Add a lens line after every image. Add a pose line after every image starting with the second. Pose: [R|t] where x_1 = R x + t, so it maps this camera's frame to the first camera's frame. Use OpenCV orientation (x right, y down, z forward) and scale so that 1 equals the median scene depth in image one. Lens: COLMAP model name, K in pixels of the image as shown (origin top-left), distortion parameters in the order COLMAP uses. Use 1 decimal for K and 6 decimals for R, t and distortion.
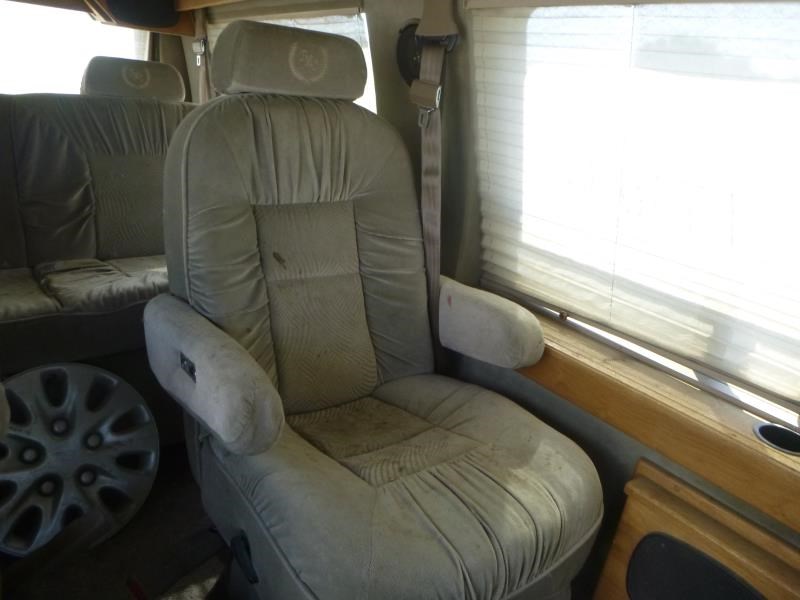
lens RADIAL K [[609.1, 0, 401.8], [0, 609.1, 296.0], [0, 0, 1]] dist [-0.015835, -0.002732]
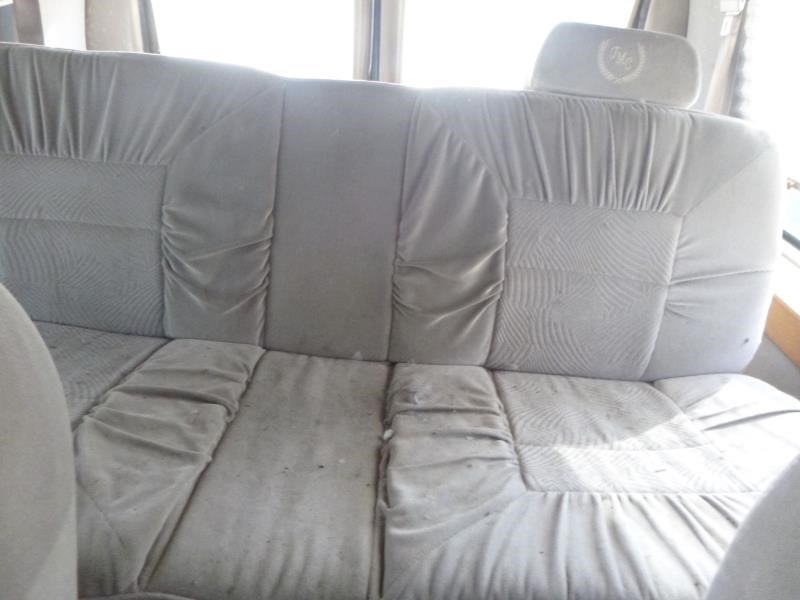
lens RADIAL K [[609.1, 0, 402.2], [0, 609.1, 301.6], [0, 0, 1]] dist [-0.015835, -0.002732]
pose [[0.794059, 0.241189, -0.557941, -0.251709], [-0.202045, 0.970446, 0.131958, -0.193609], [0.573278, 0.007947, 0.819323, 0.464152]]
